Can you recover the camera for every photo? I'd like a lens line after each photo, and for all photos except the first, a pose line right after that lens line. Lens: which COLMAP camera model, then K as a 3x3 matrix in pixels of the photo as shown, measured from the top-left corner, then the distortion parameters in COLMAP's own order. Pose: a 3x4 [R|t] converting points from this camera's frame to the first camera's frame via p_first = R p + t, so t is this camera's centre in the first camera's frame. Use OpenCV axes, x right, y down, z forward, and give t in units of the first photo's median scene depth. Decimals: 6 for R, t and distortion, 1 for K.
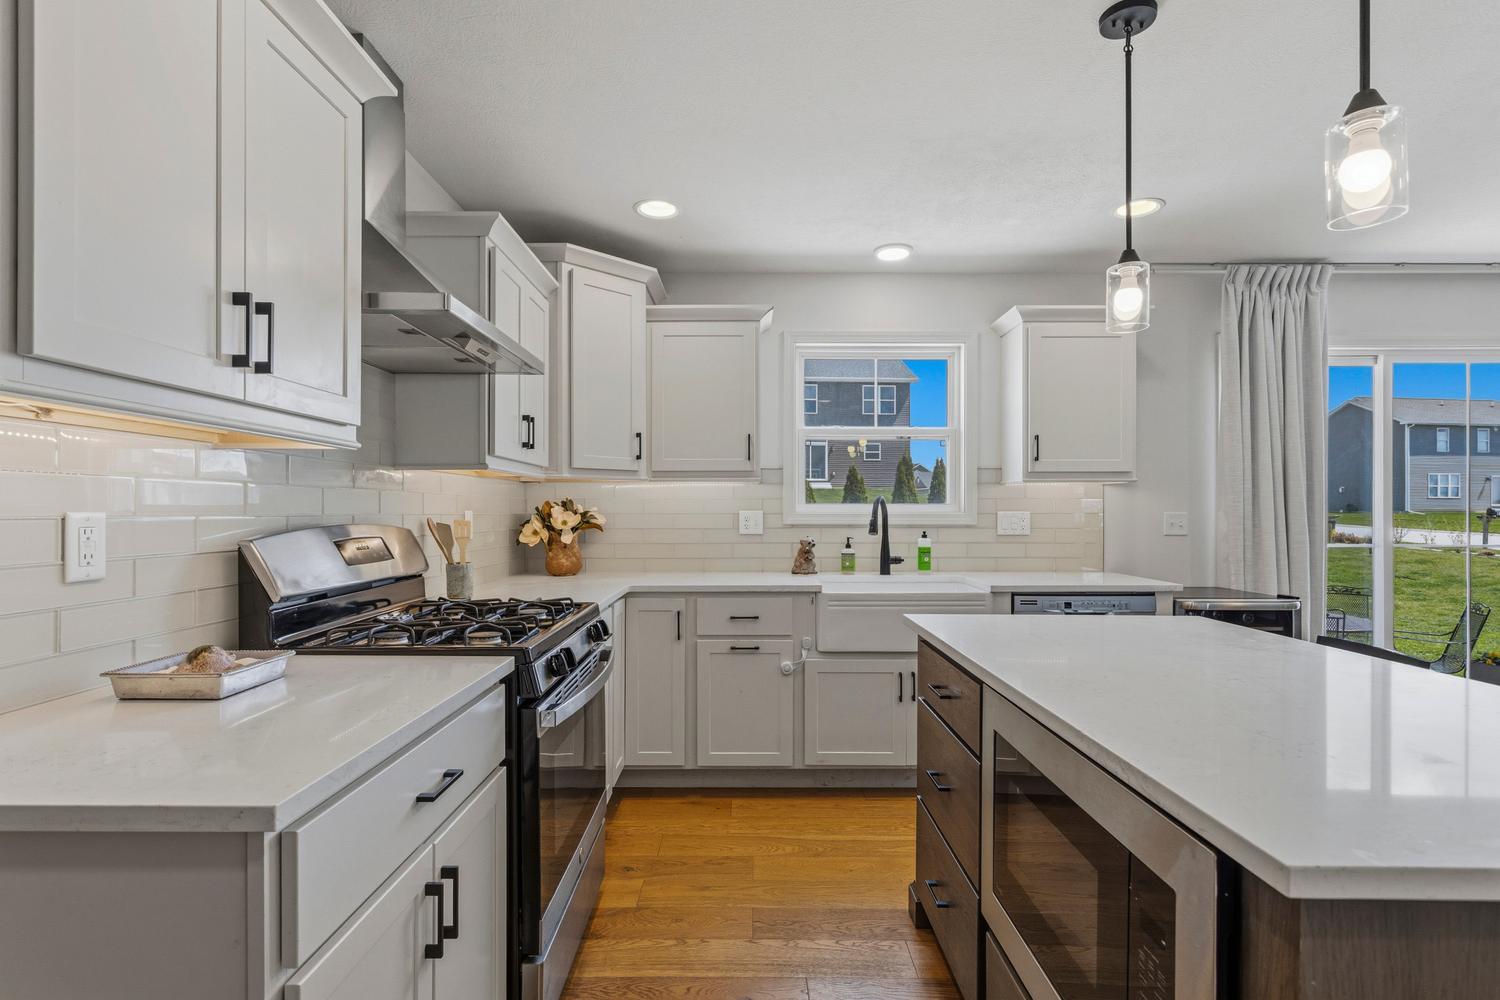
lens RADIAL K [[735.4, 0, 751.8], [0, 735.4, 508.5], [0, 0, 1]] dist [-0.003225, 0.001609]
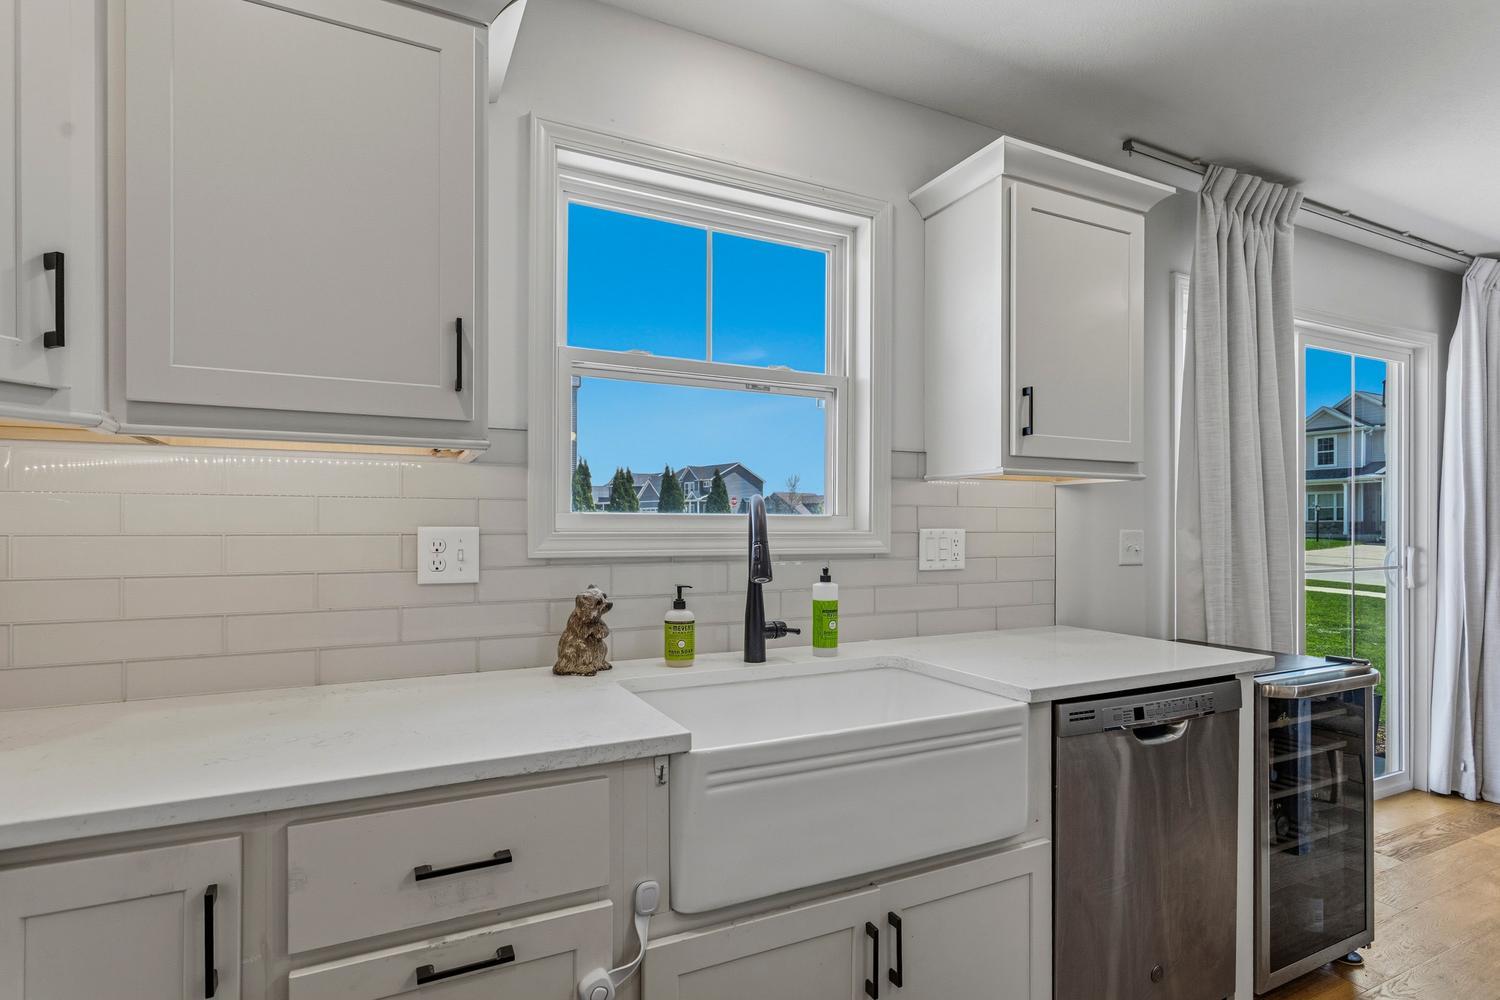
lens RADIAL K [[735.4, 0, 743.4], [0, 735.4, 527.1], [0, 0, 1]] dist [-0.003225, 0.001609]
pose [[0.898251, 0.001453, 0.439480, -0.035396], [-0.003153, 0.999990, 0.003139, 0.001177], [-0.439471, -0.004206, 0.898247, 0.575776]]
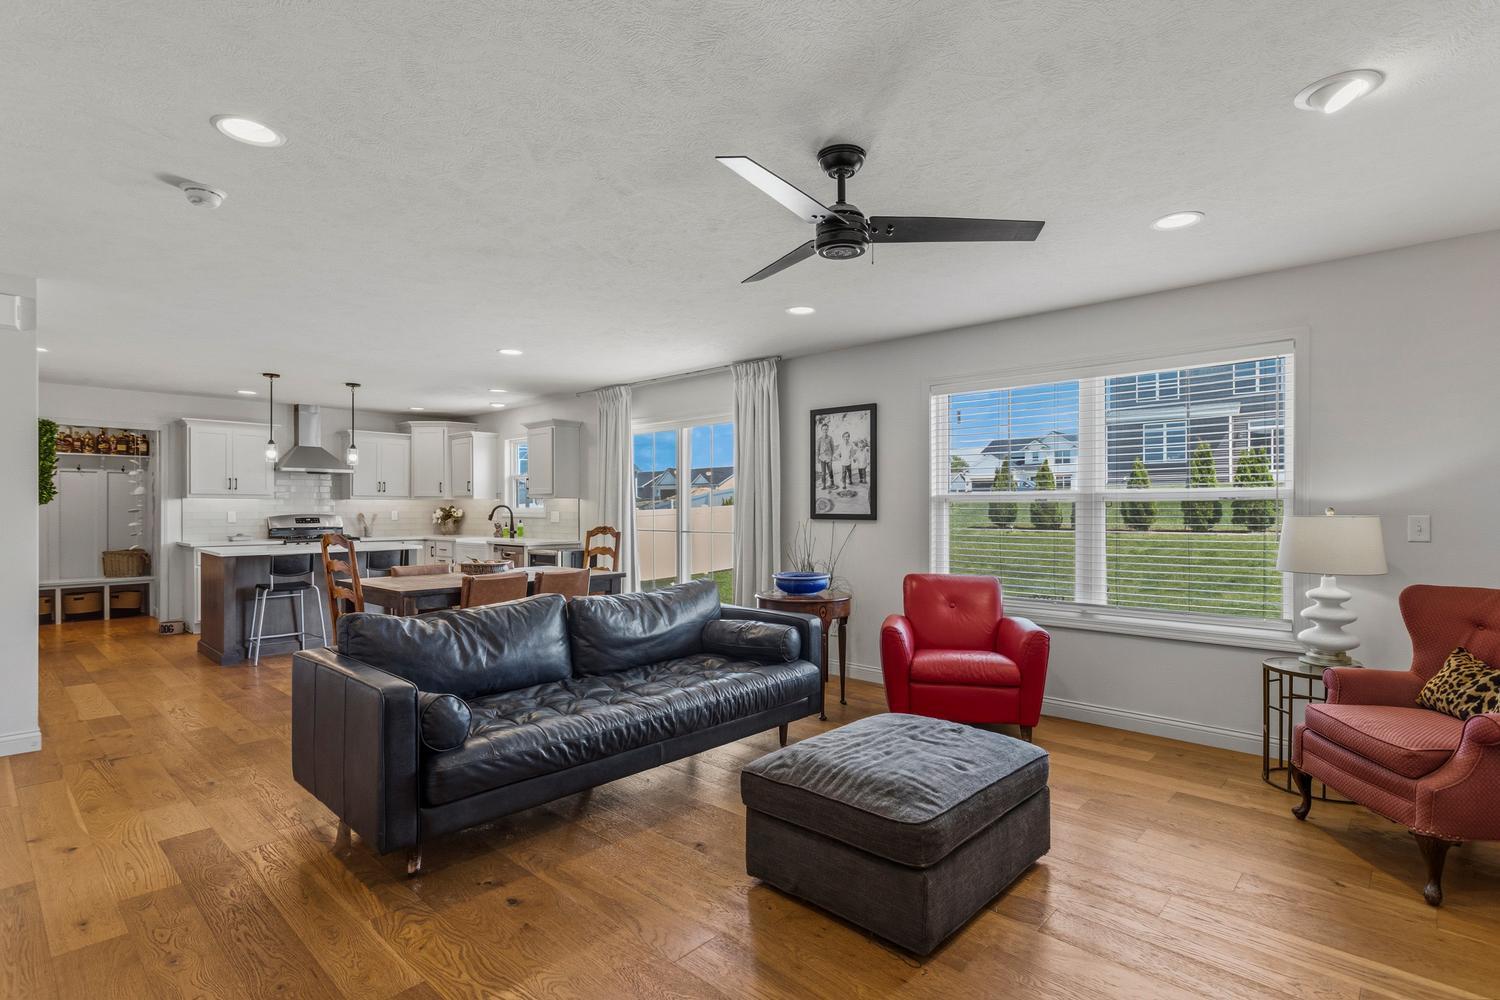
lens RADIAL K [[735.4, 0, 758.7], [0, 735.4, 504.8], [0, 0, 1]] dist [-0.003225, 0.001609]
pose [[0.731816, -0.000053, -0.681502, 2.359175], [0.001190, 0.999999, 0.001199, -0.018409], [0.681501, -0.001688, 0.731815, -0.182651]]
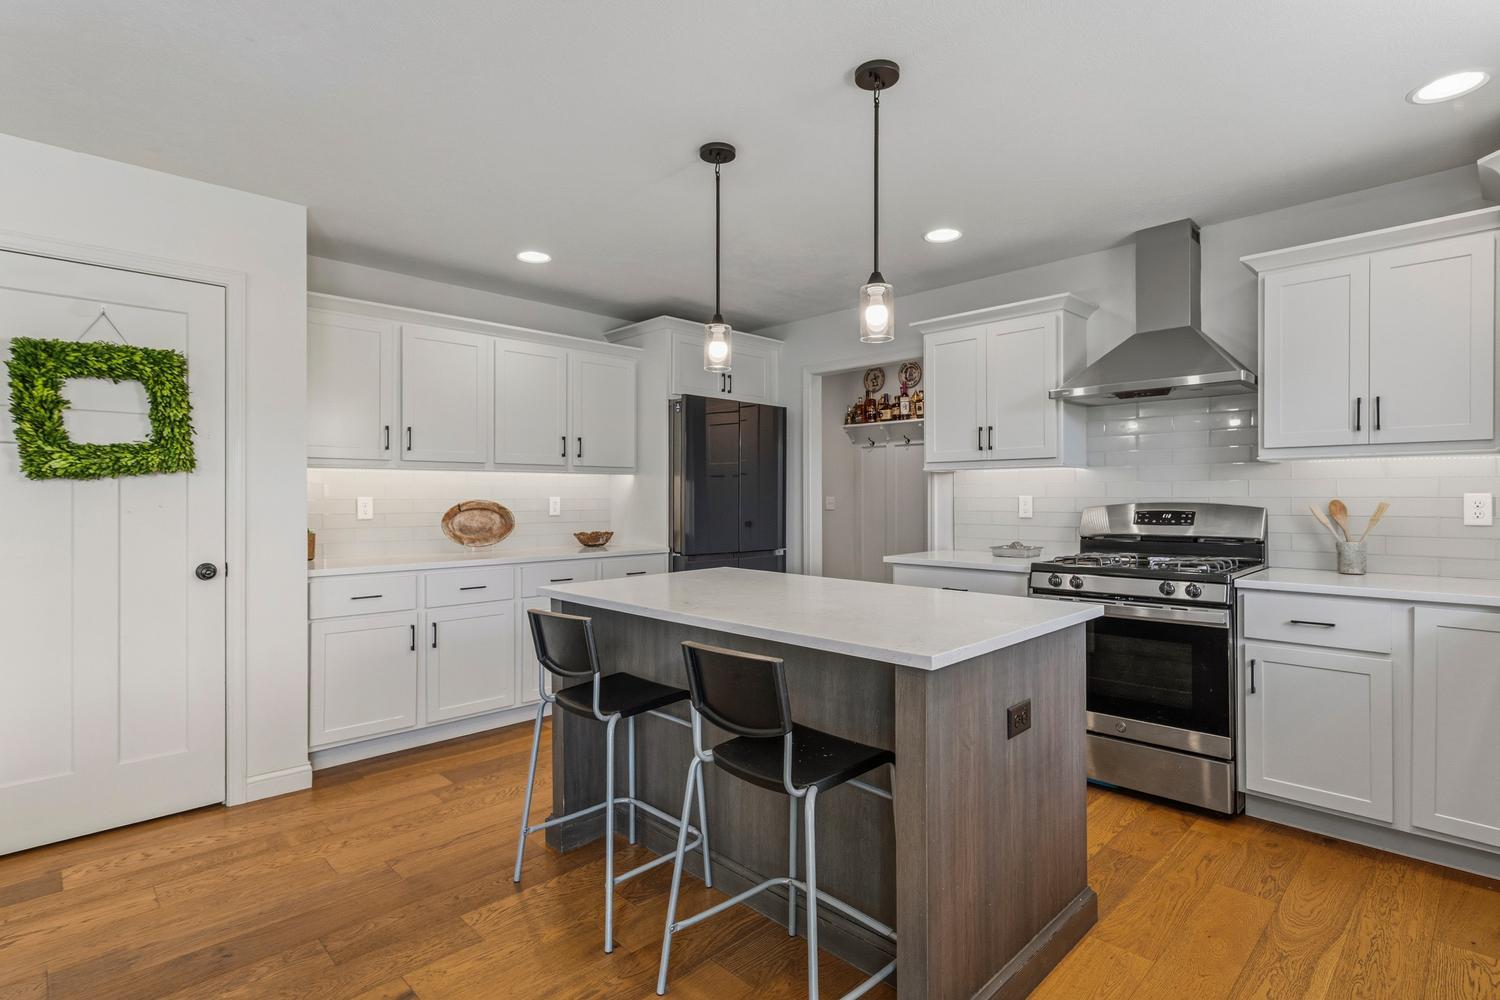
lens RADIAL K [[735.4, 0, 742.3], [0, 735.4, 499.2], [0, 0, 1]] dist [-0.003225, 0.001609]
pose [[-0.721987, 0.004413, -0.691892, 0.725311], [0.005209, 0.999986, 0.000942, 0.005065], [0.691887, -0.002923, -0.722000, 0.858021]]
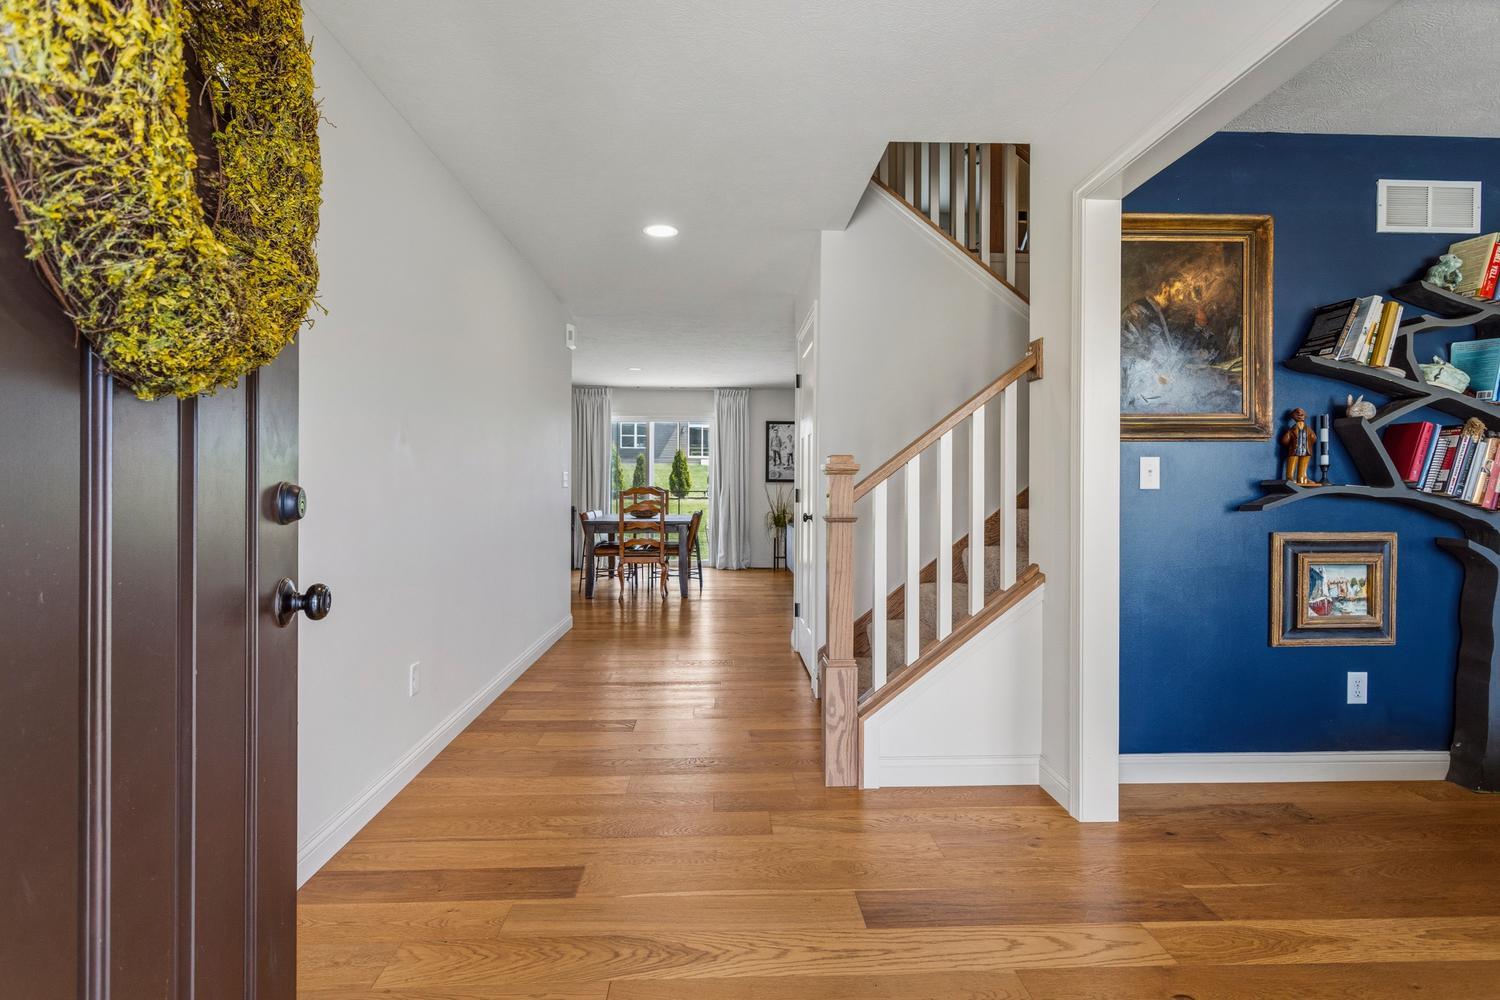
lens RADIAL K [[735.4, 0, 751.9], [0, 735.4, 491.9], [0, 0, 1]] dist [-0.003225, 0.001609]
pose [[0.999252, 0.007866, 0.037860, 1.212532], [-0.008284, 0.999906, 0.010900, 0.020610], [-0.037771, -0.011205, 0.999224, -1.737610]]
